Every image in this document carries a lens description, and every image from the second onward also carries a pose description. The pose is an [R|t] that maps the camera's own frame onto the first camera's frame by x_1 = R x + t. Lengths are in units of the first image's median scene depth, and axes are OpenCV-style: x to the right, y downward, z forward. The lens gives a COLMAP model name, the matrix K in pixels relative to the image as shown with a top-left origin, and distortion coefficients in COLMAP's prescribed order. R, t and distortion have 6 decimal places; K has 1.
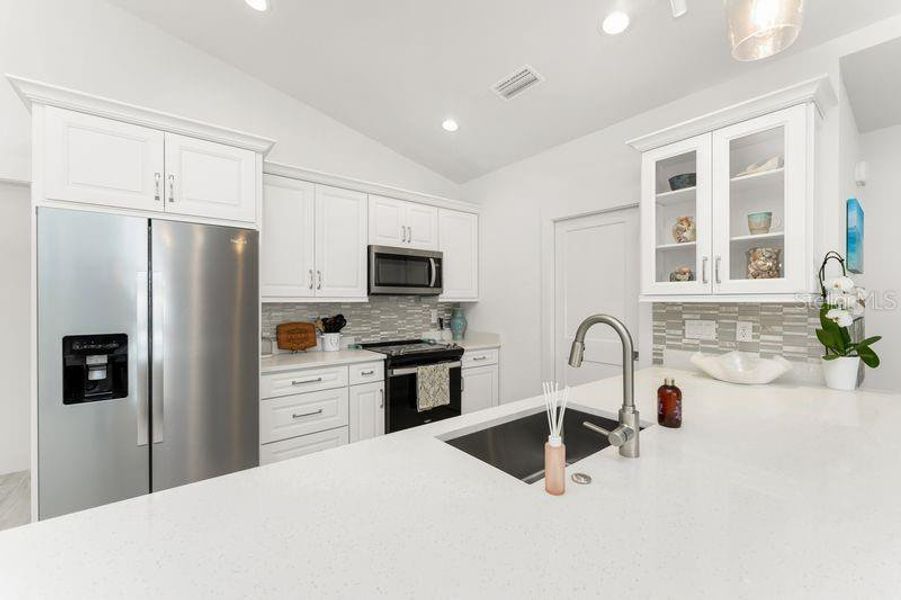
lens RADIAL K [[366.0, 0, 444.9], [0, 366.0, 293.7], [0, 0, 1]] dist [0.001456, -0.000071]
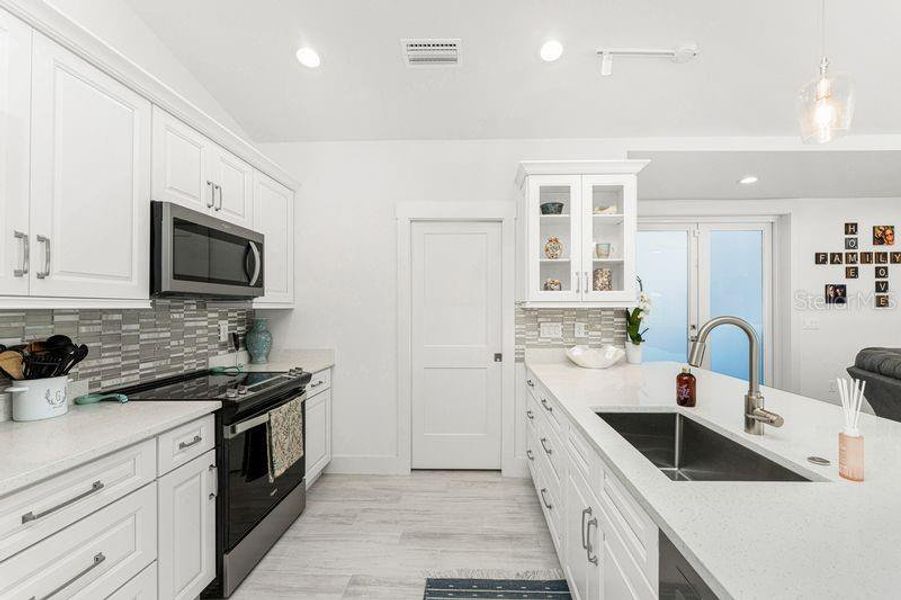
lens RADIAL K [[372.1, 0, 447.1], [0, 372.1, 303.0], [0, 0, 1]] dist [-0.001297, -0.000261]
pose [[0.629037, 0.012349, 0.777278, -0.376322], [-0.012976, 0.999901, -0.005385, 0.012866], [-0.777267, -0.006698, 0.629135, 0.356416]]
